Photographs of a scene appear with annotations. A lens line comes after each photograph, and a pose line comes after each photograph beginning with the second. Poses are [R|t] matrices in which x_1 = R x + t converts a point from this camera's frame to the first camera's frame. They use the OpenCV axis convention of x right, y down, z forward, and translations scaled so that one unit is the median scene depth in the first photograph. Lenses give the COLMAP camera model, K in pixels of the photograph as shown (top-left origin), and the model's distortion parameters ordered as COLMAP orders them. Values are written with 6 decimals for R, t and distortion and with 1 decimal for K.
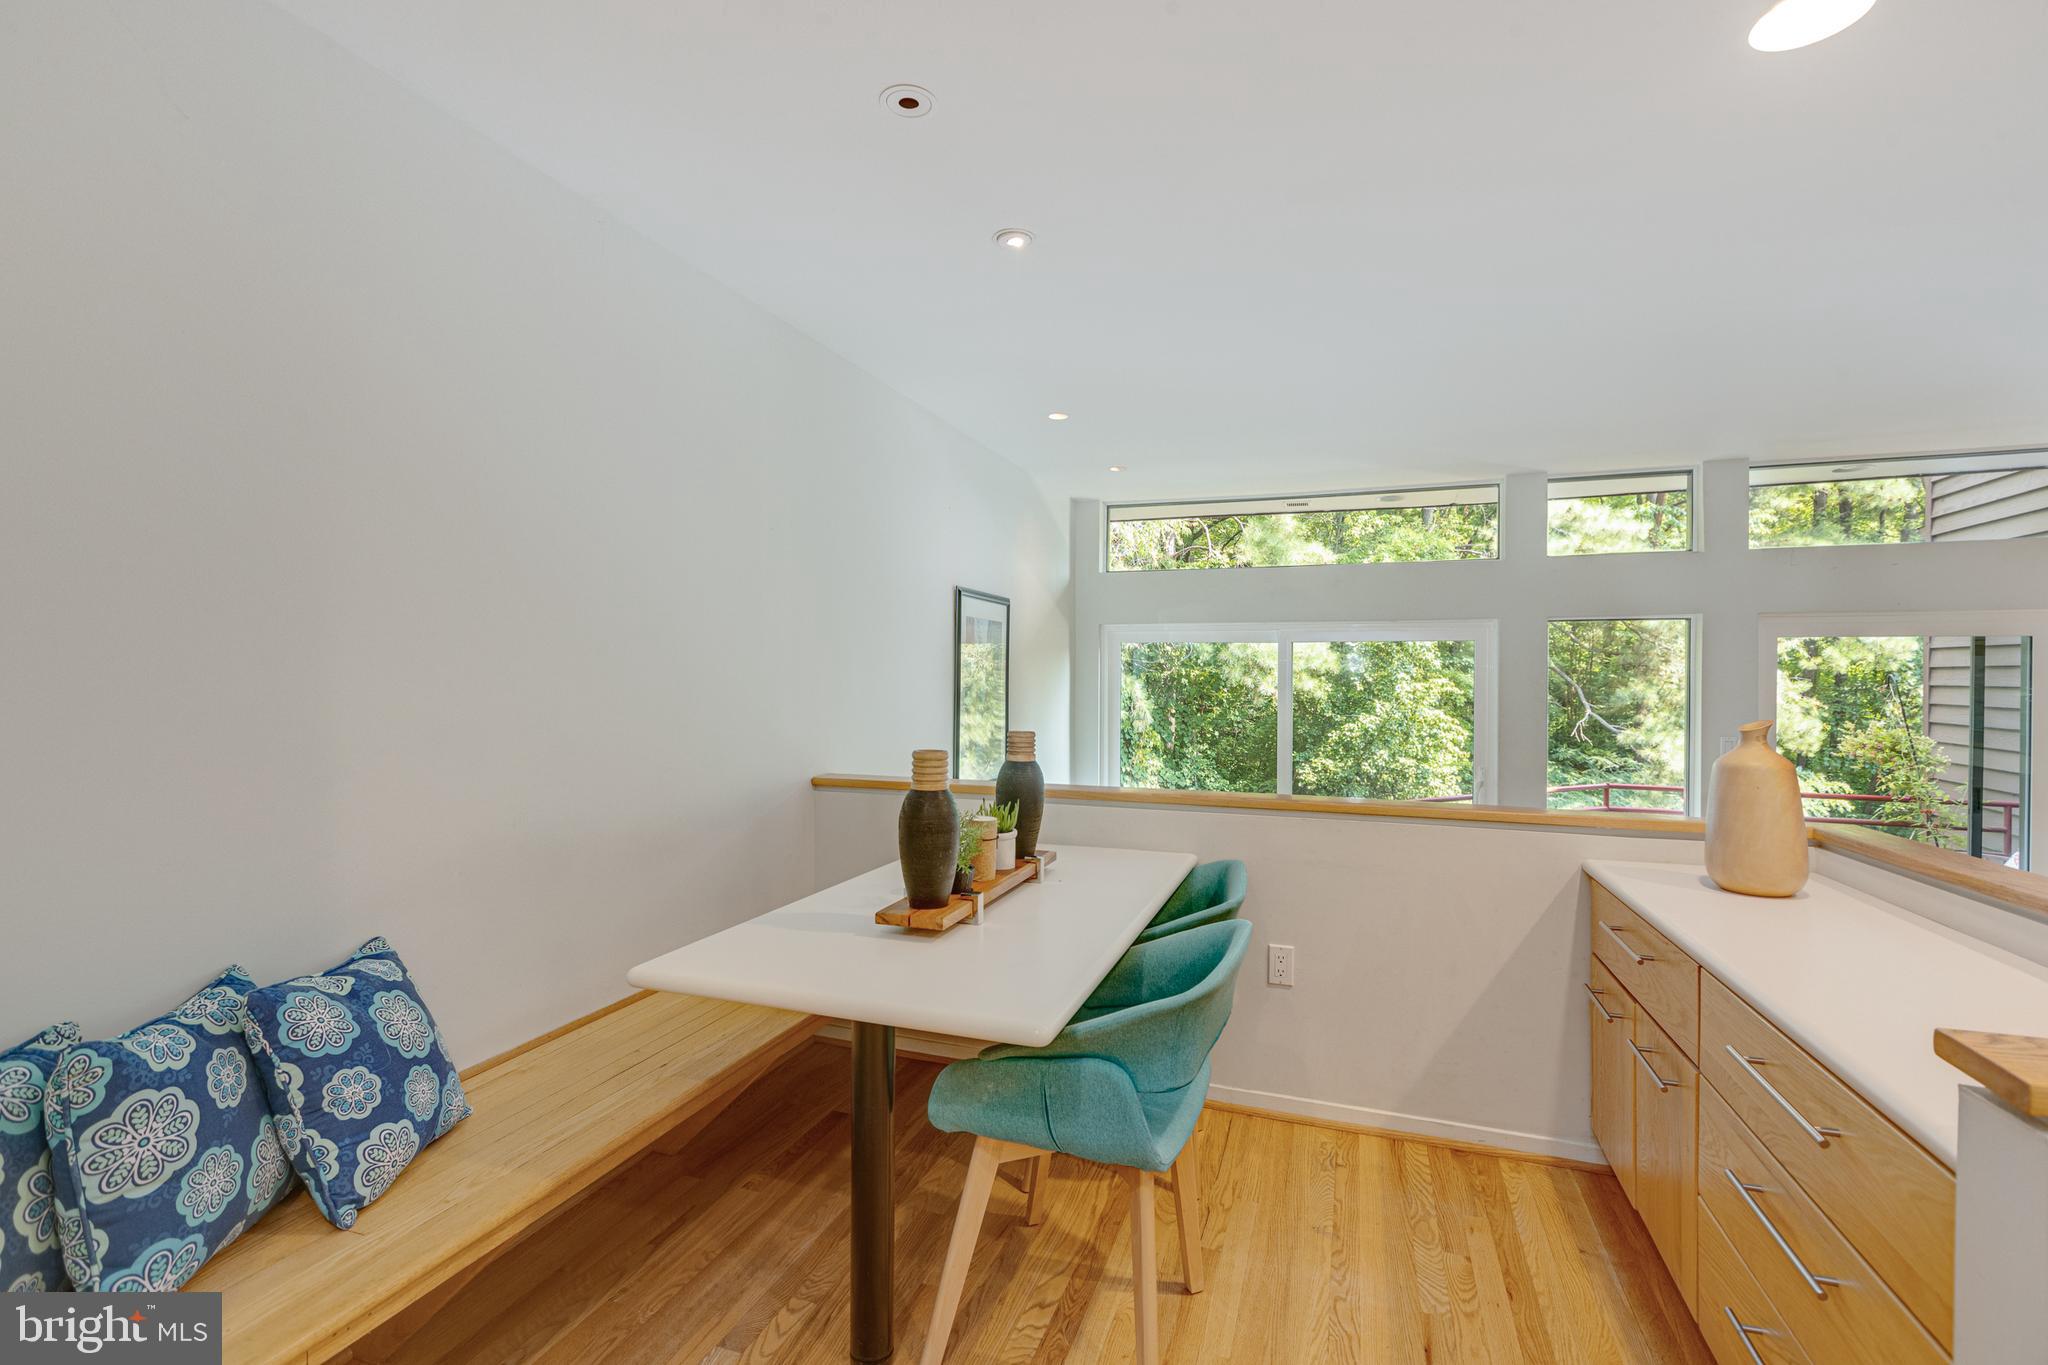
lens RADIAL K [[906.4, 0, 1026.9], [0, 906.4, 679.3], [0, 0, 1]] dist [0.003136, -0.001276]
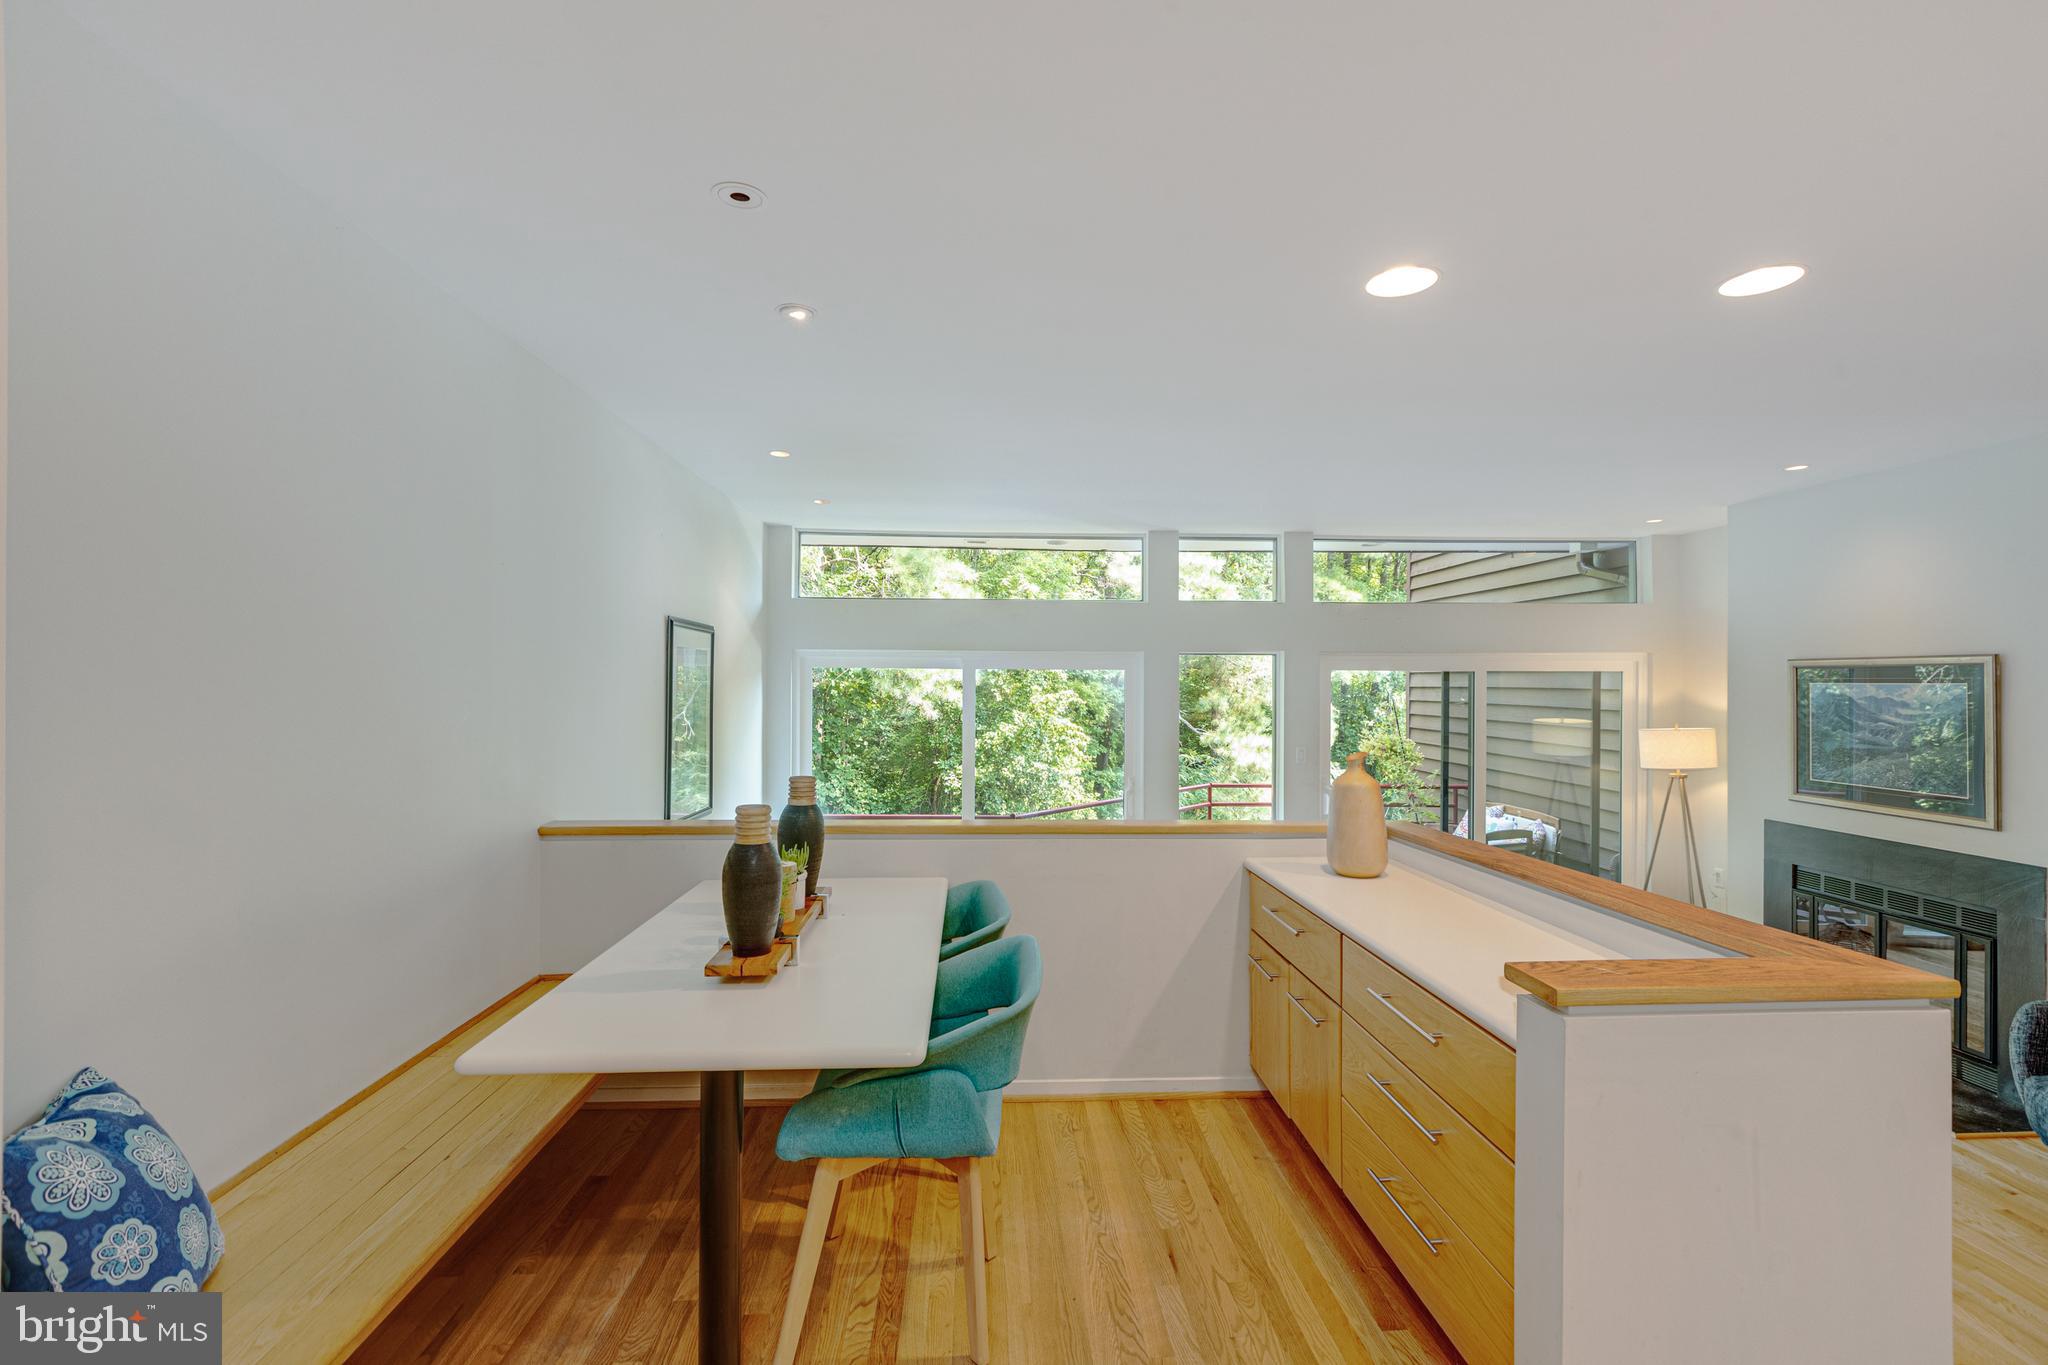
lens RADIAL K [[906.4, 0, 1026.9], [0, 906.4, 679.3], [0, 0, 1]] dist [0.003136, -0.001276]
pose [[0.922097, 0.001468, 0.386957, -0.176149], [0.001523, 0.999971, -0.007422, -0.048510], [-0.386957, 0.007433, 0.922068, -0.079370]]
